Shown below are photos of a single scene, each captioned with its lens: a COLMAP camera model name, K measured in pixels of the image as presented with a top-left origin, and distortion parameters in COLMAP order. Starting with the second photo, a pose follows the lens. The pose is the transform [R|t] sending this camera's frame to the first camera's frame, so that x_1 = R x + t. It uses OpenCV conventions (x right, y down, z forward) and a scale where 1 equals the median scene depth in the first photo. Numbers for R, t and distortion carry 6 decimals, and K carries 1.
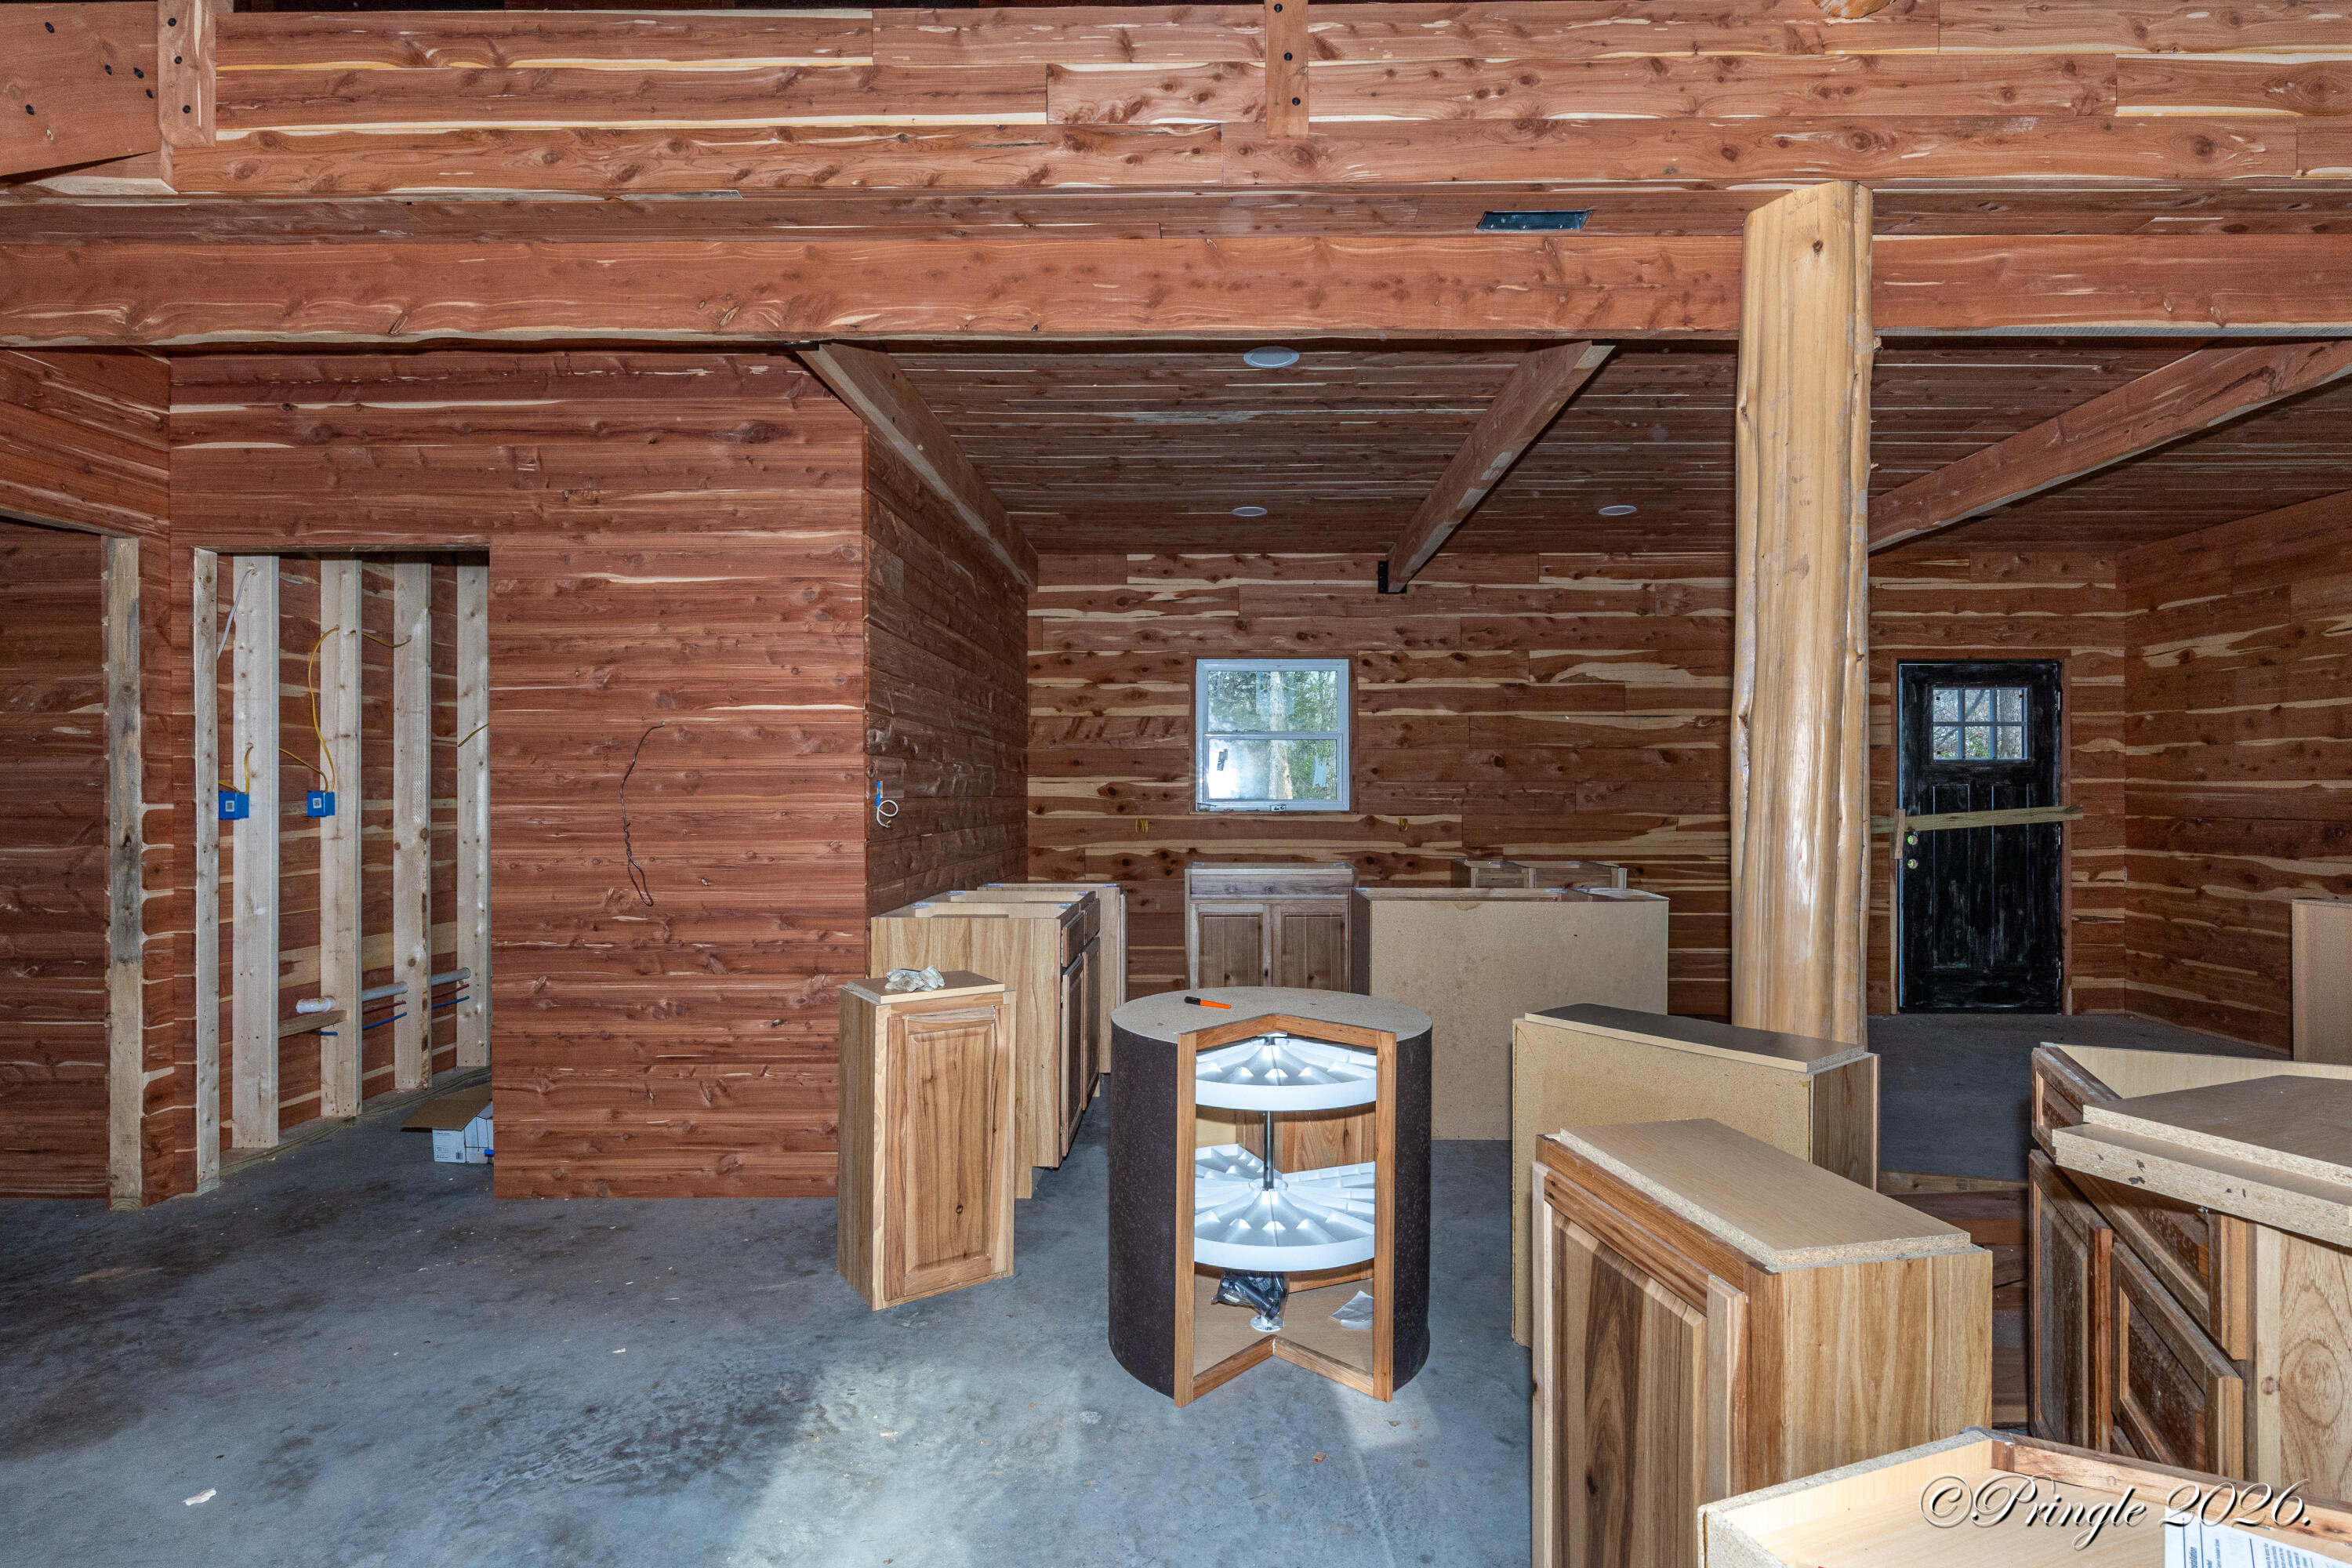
lens RADIAL K [[1161.0, 0, 1152.7], [0, 1161.0, 791.9], [0, 0, 1]] dist [-0.000578, -0.001382]
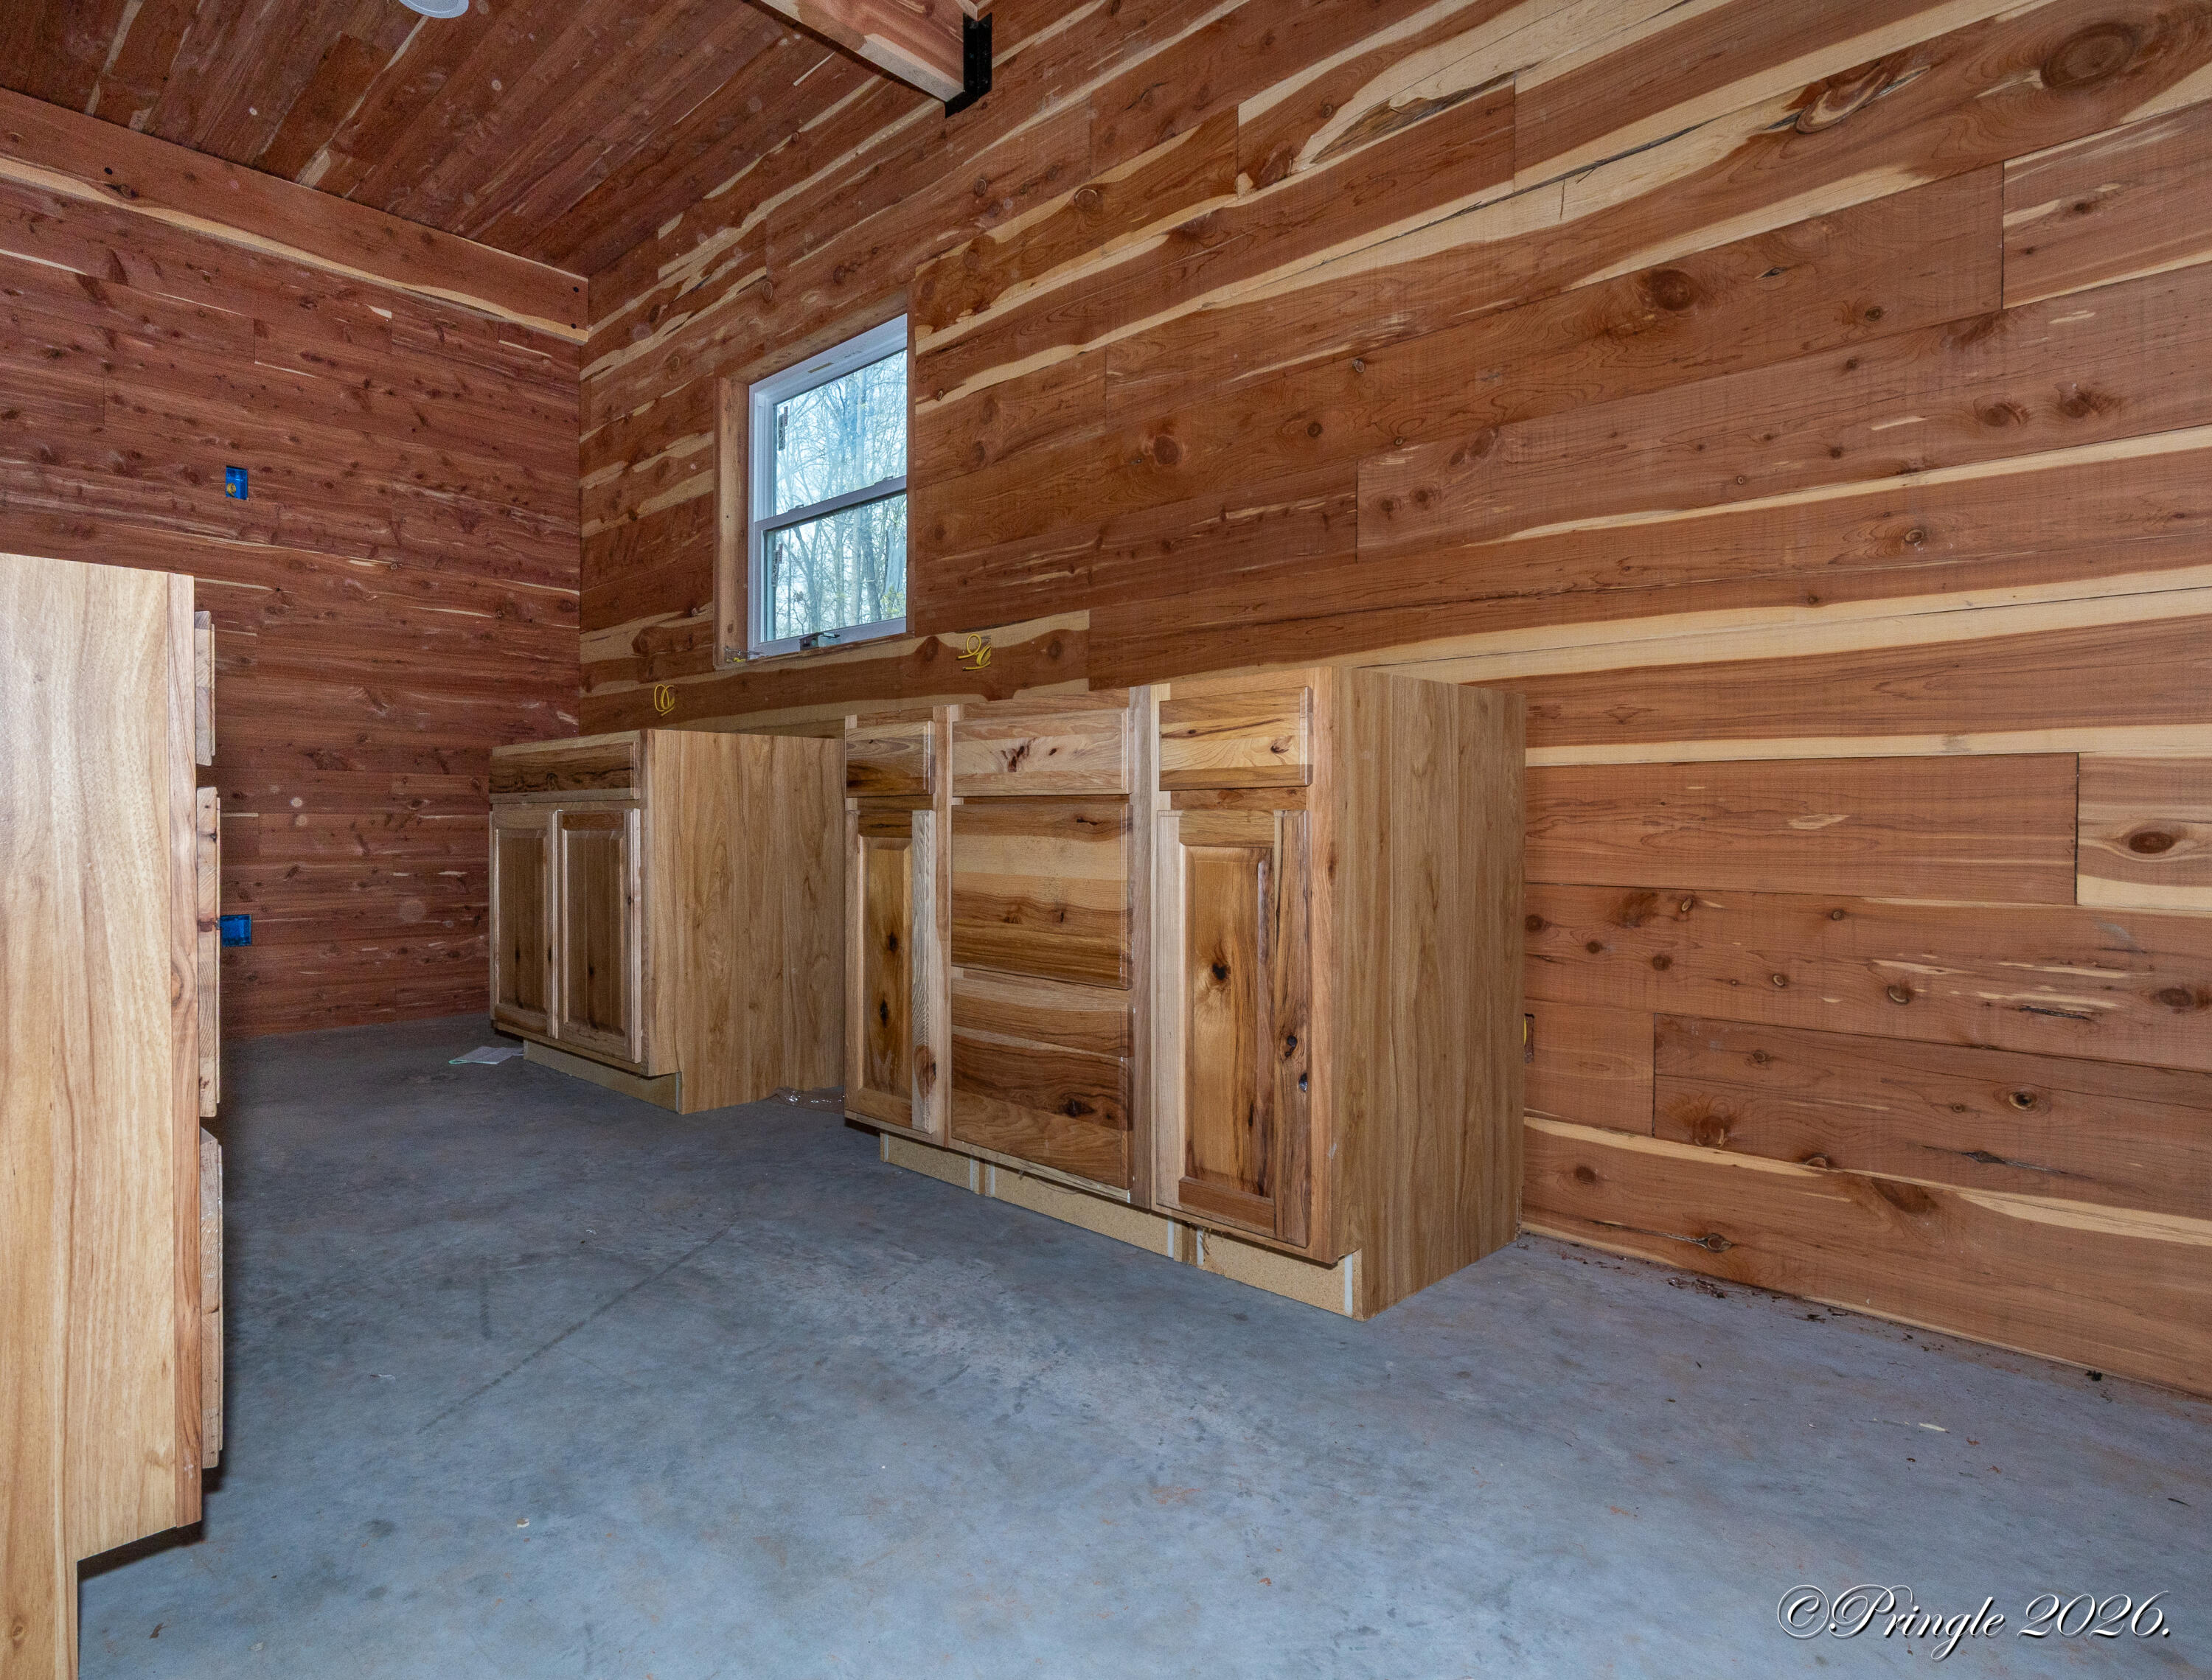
lens RADIAL K [[1226.3, 0, 946.8], [0, 1226.3, 830.3], [0, 0, 1]] dist [-0.000609, -0.001336]
pose [[0.690462, 0.010867, -0.723287, 0.528341], [-0.006797, 0.999940, 0.008535, 0.089316], [0.723337, -0.000977, 0.690495, 0.687936]]
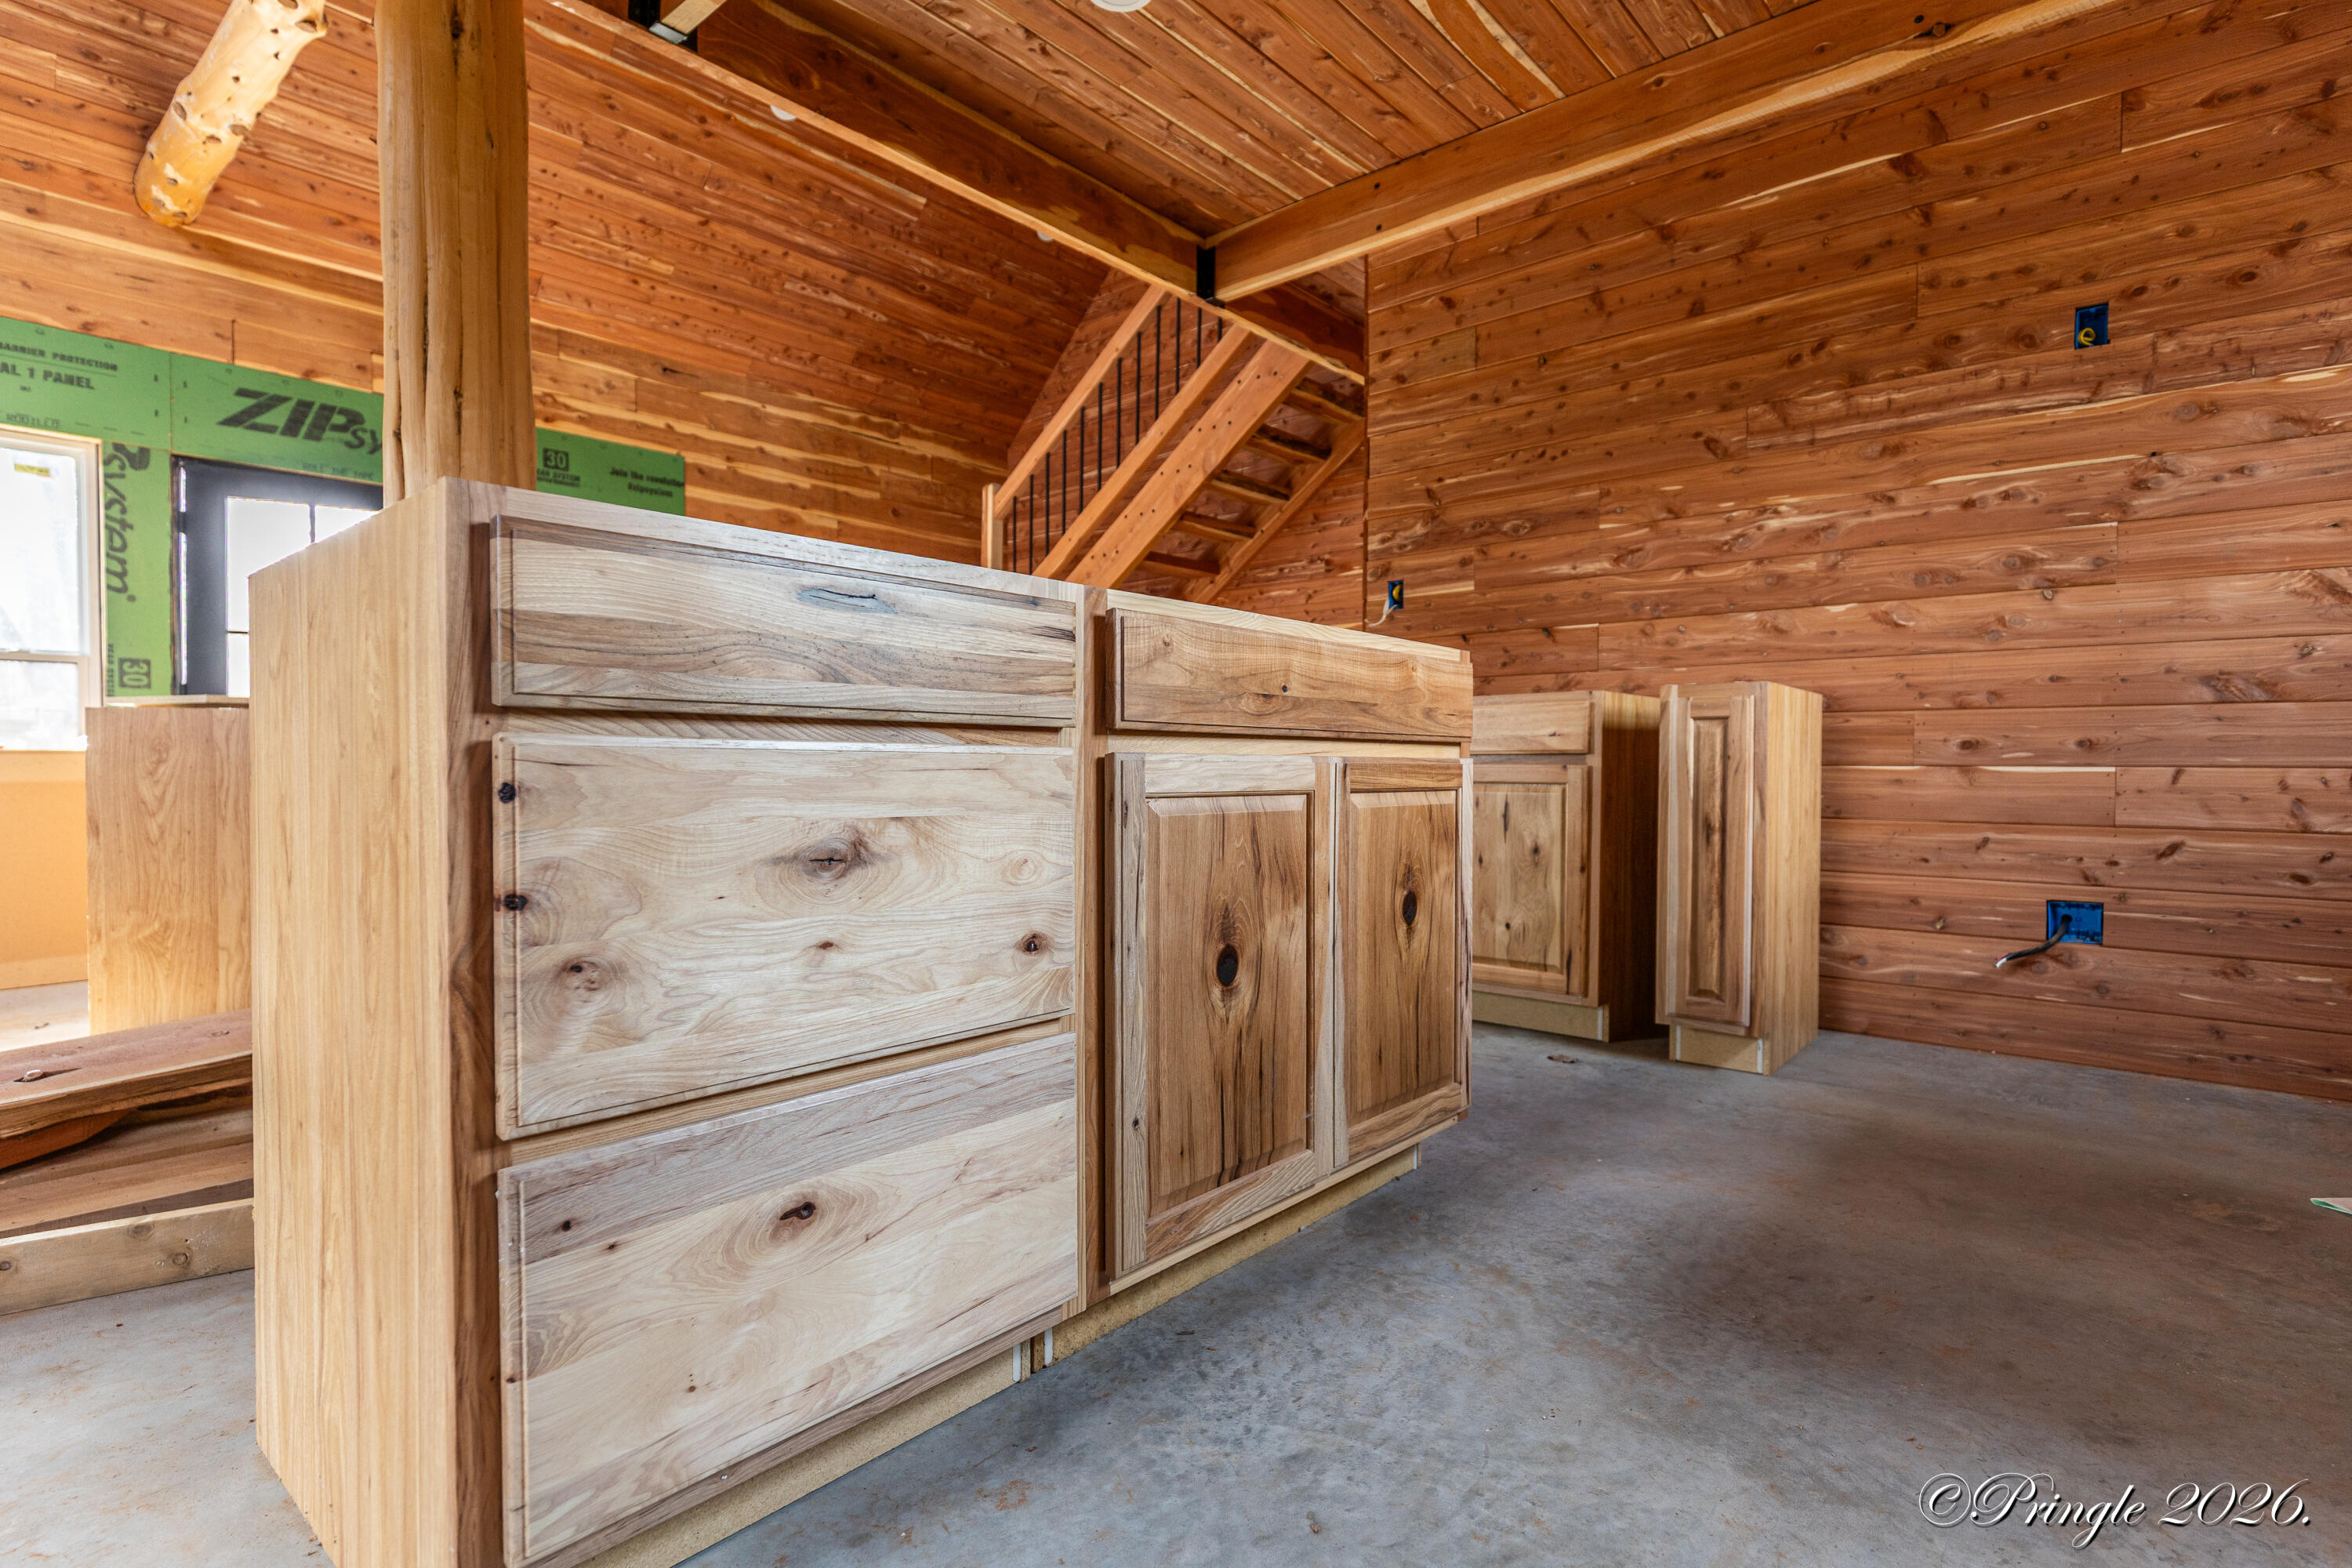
lens RADIAL K [[1148.4, 0, 1176.0], [0, 1148.4, 784.0], [0, 0, 1]] dist [-0.000081, -0.000211]
pose [[-0.641386, 0.010669, -0.767144, 0.399158], [-0.002417, 0.999870, 0.015927, 0.088652], [0.767214, 0.012069, -0.641277, 0.856934]]
